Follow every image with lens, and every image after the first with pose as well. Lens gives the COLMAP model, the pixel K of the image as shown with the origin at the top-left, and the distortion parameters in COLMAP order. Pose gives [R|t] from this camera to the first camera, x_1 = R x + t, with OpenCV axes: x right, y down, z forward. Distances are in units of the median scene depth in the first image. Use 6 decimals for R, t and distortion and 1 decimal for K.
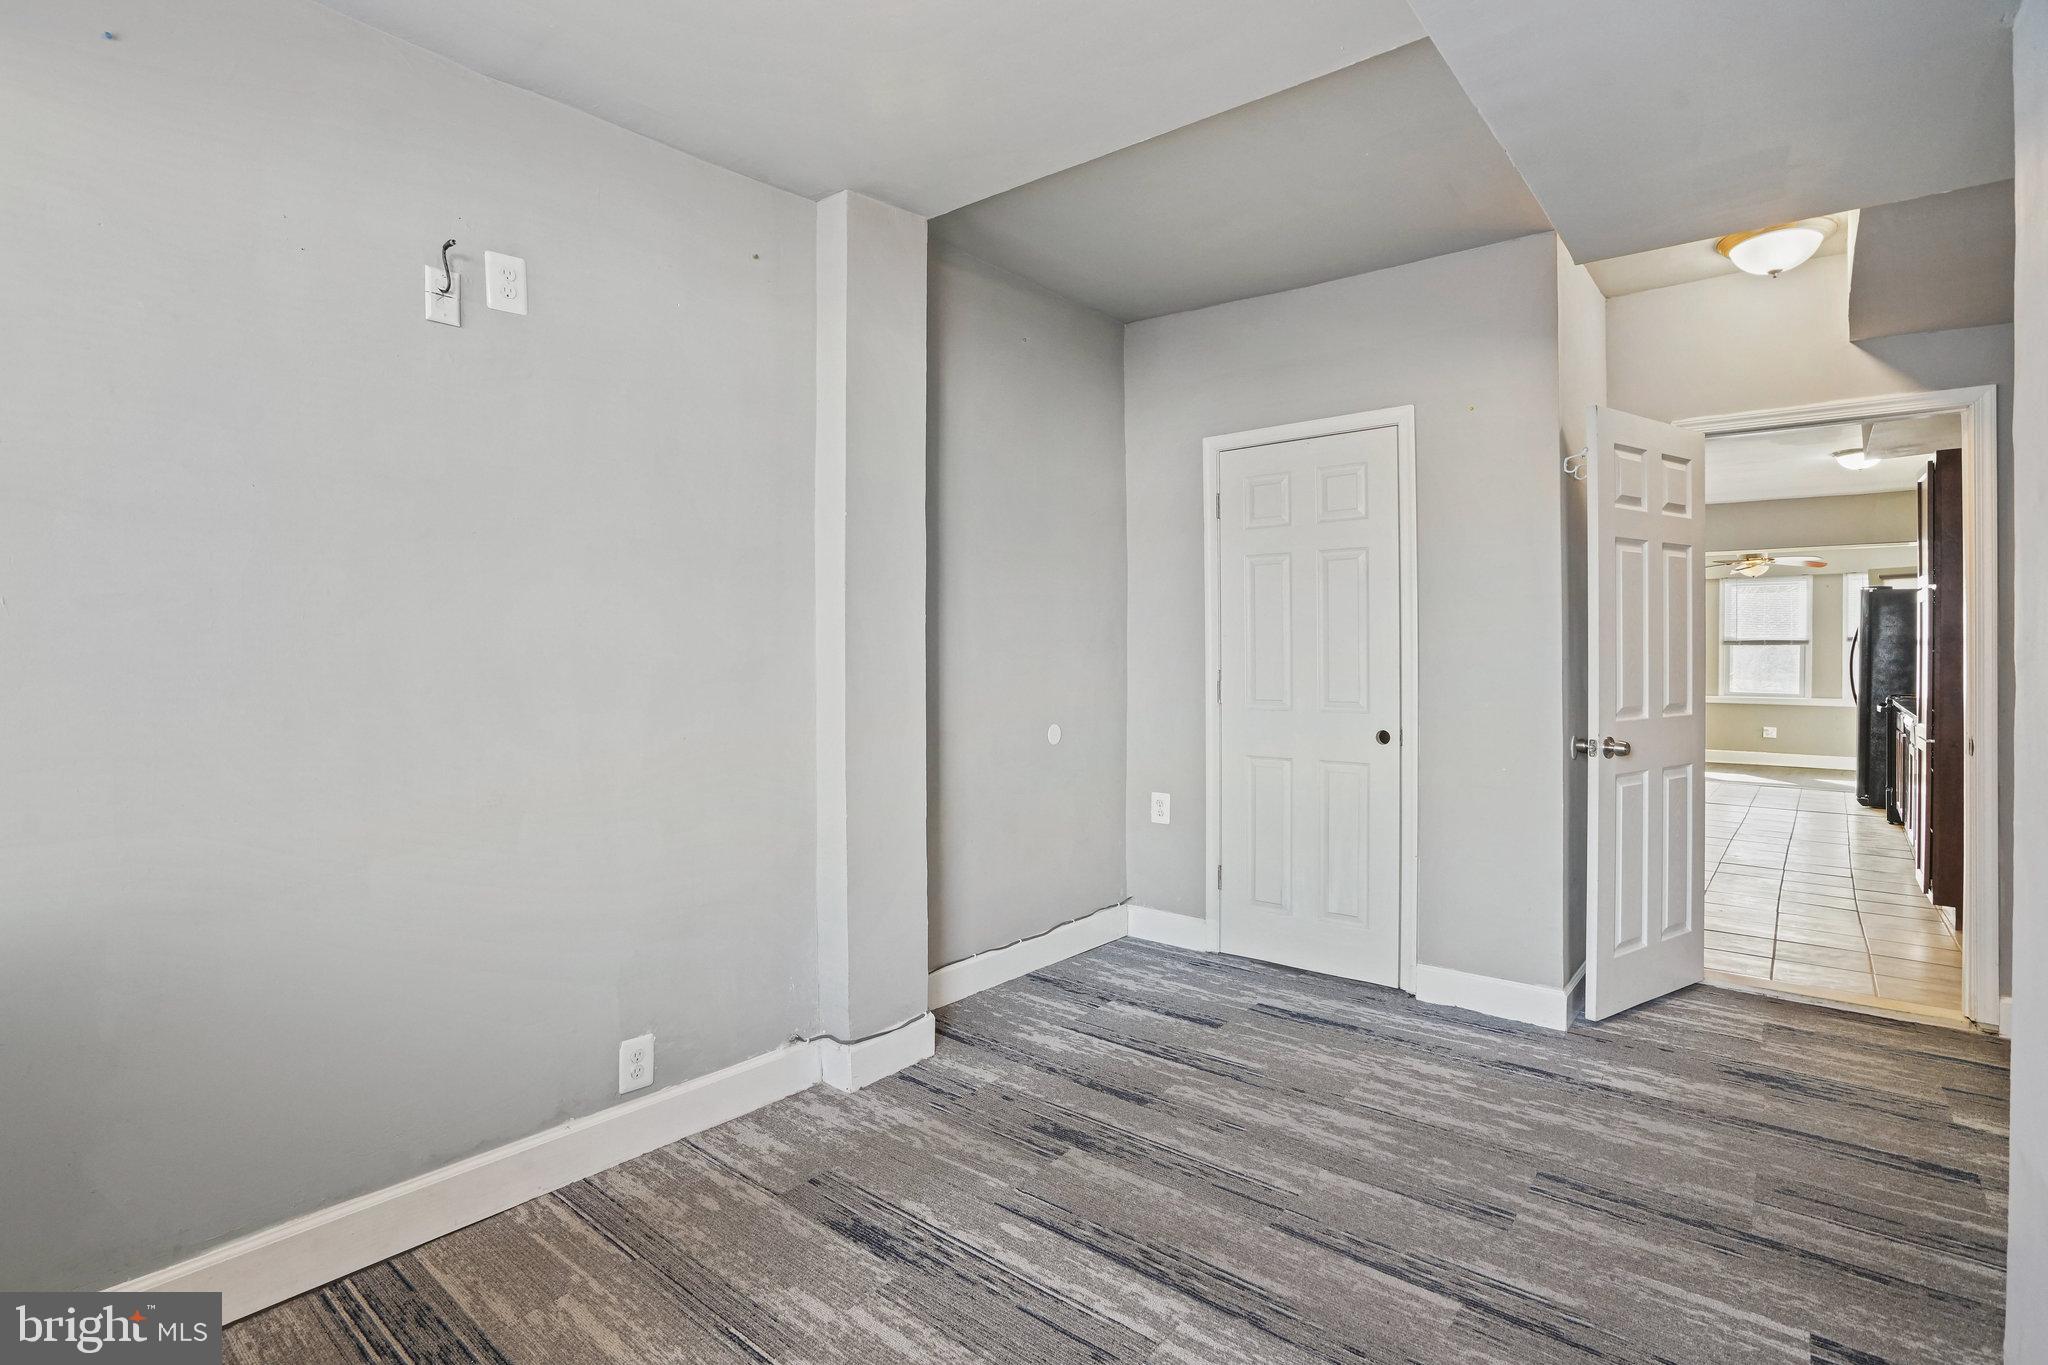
lens RADIAL K [[982.1, 0, 1021.8], [0, 982.1, 675.0], [0, 0, 1]] dist [-0.025969, 0.007687]
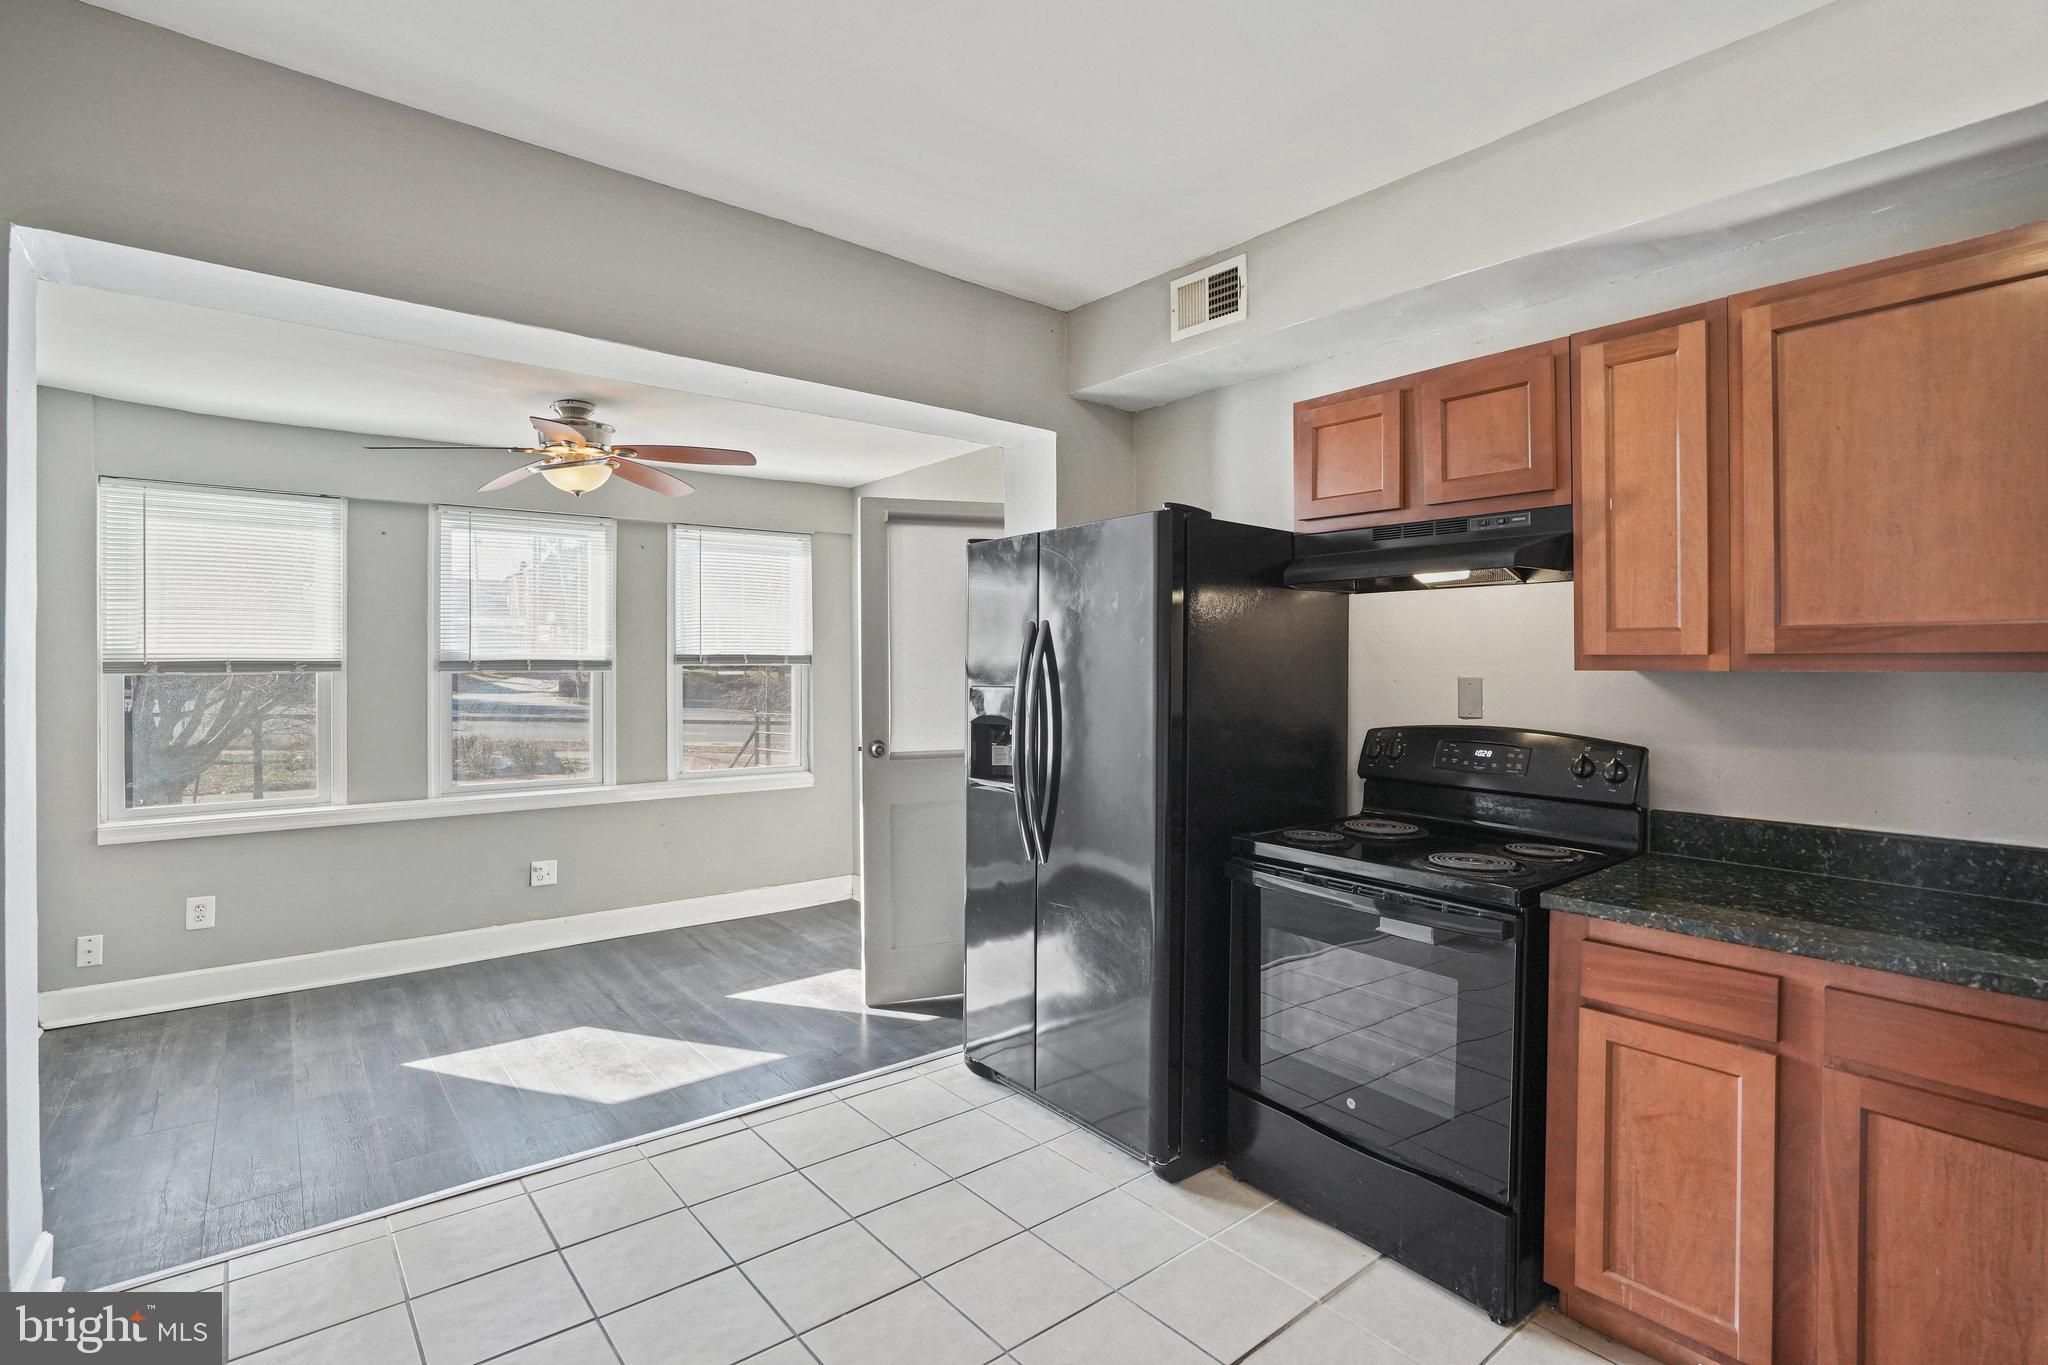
lens RADIAL K [[982.1, 0, 1024.8], [0, 982.1, 669.3], [0, 0, 1]] dist [-0.025969, 0.007687]
pose [[0.197105, -0.006764, 0.980359, 0.392920], [0.024464, 0.999699, 0.001979, -0.027903], [-0.980077, 0.023593, 0.197211, 0.714045]]
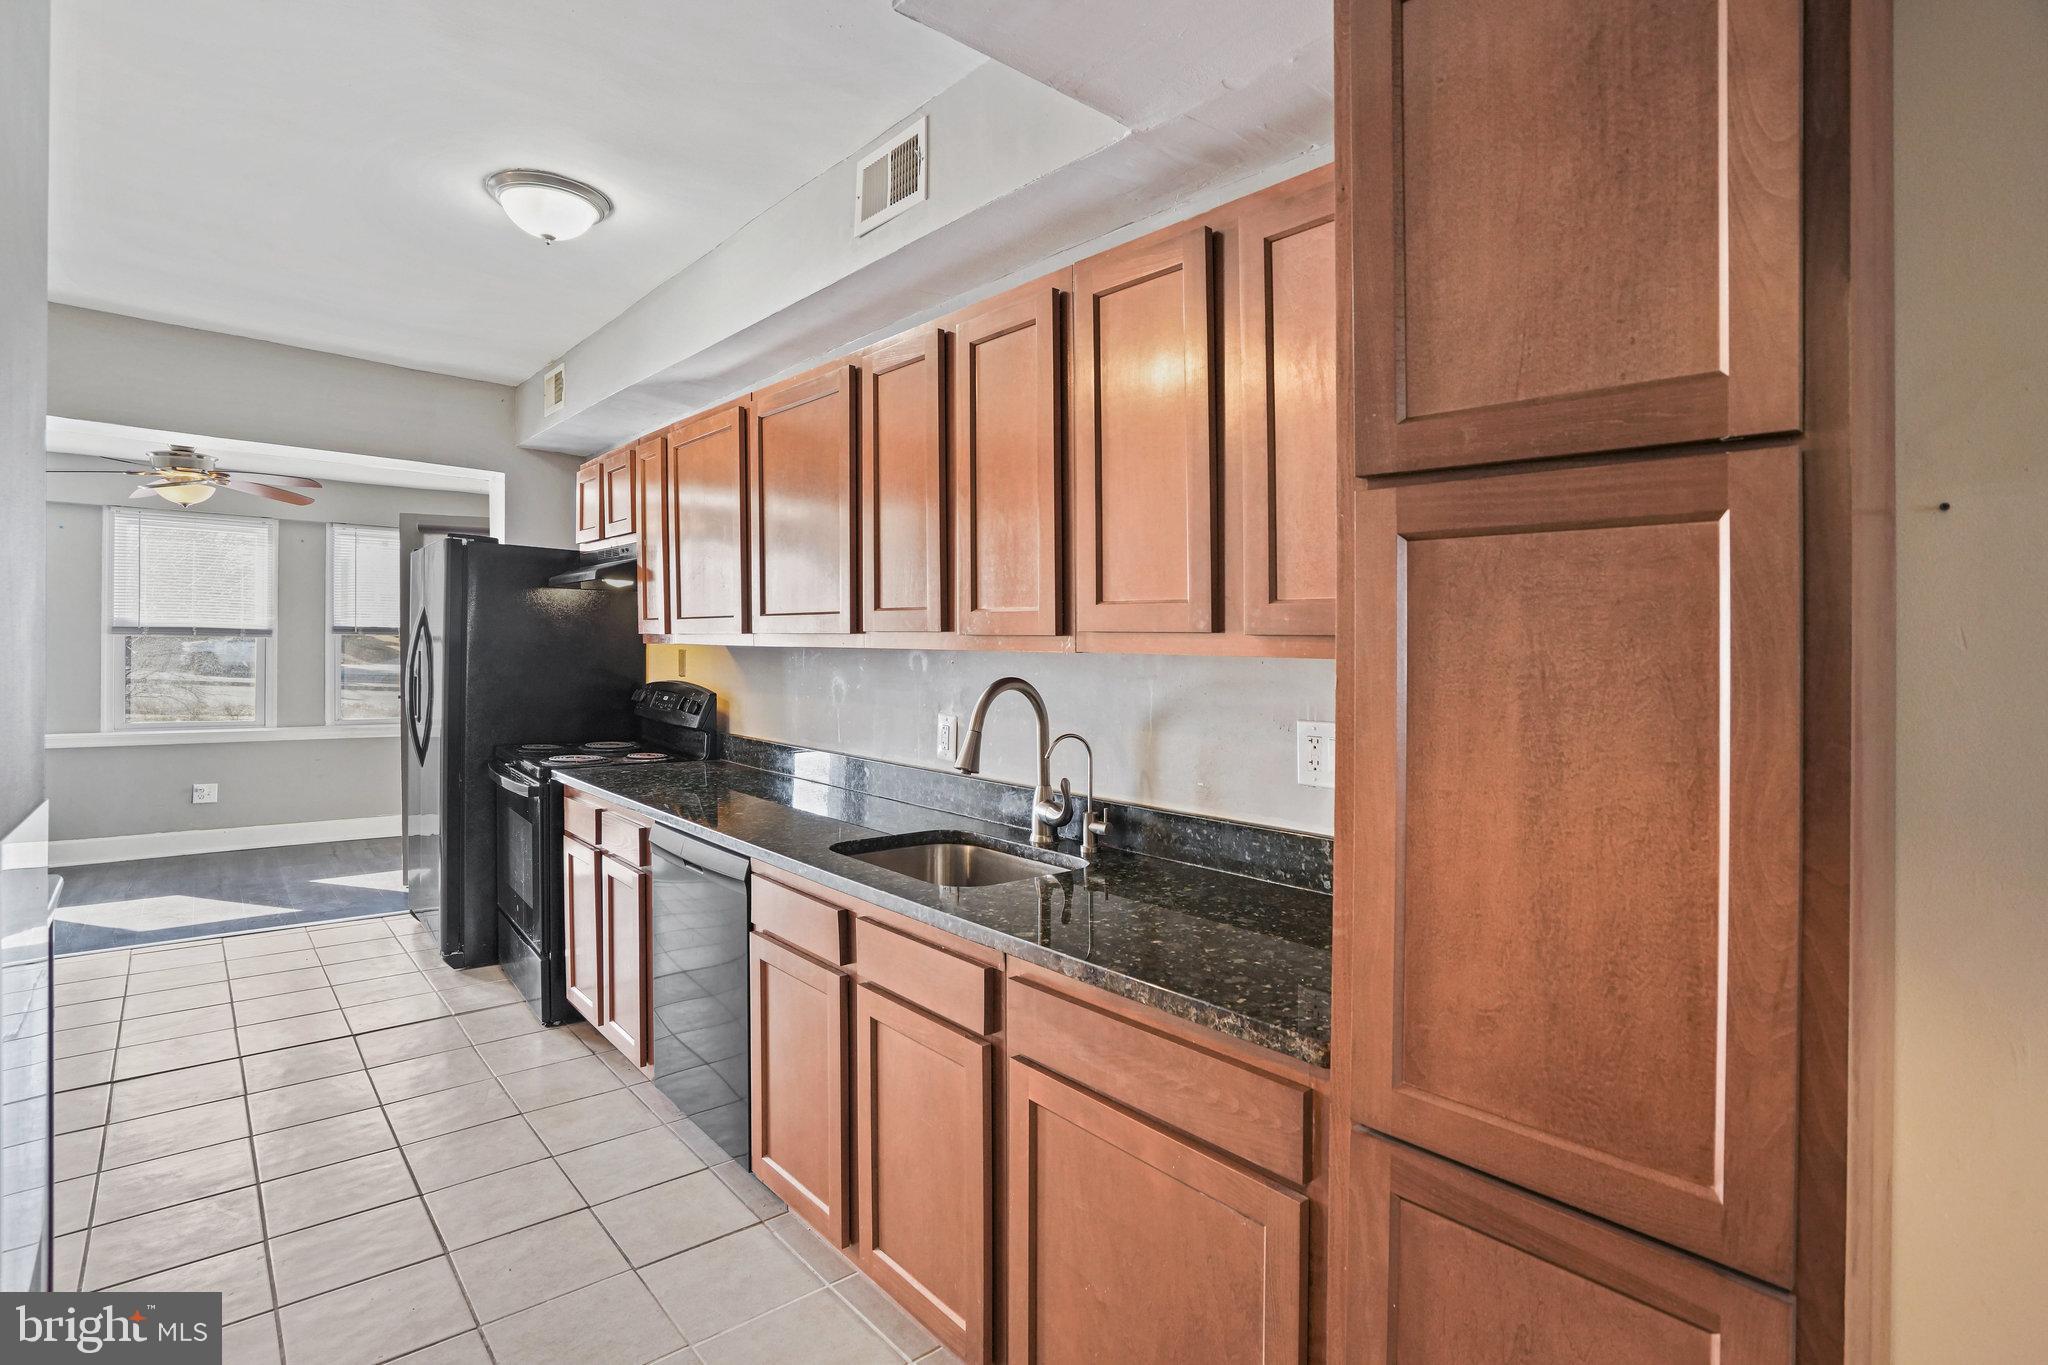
lens RADIAL K [[982.1, 0, 1029.4], [0, 982.1, 655.5], [0, 0, 1]] dist [-0.025969, 0.007687]
pose [[0.156779, -0.003092, 0.987629, 0.301442], [0.001612, 0.999995, 0.002875, -0.021145], [-0.987632, 0.001142, 0.156783, 0.451715]]
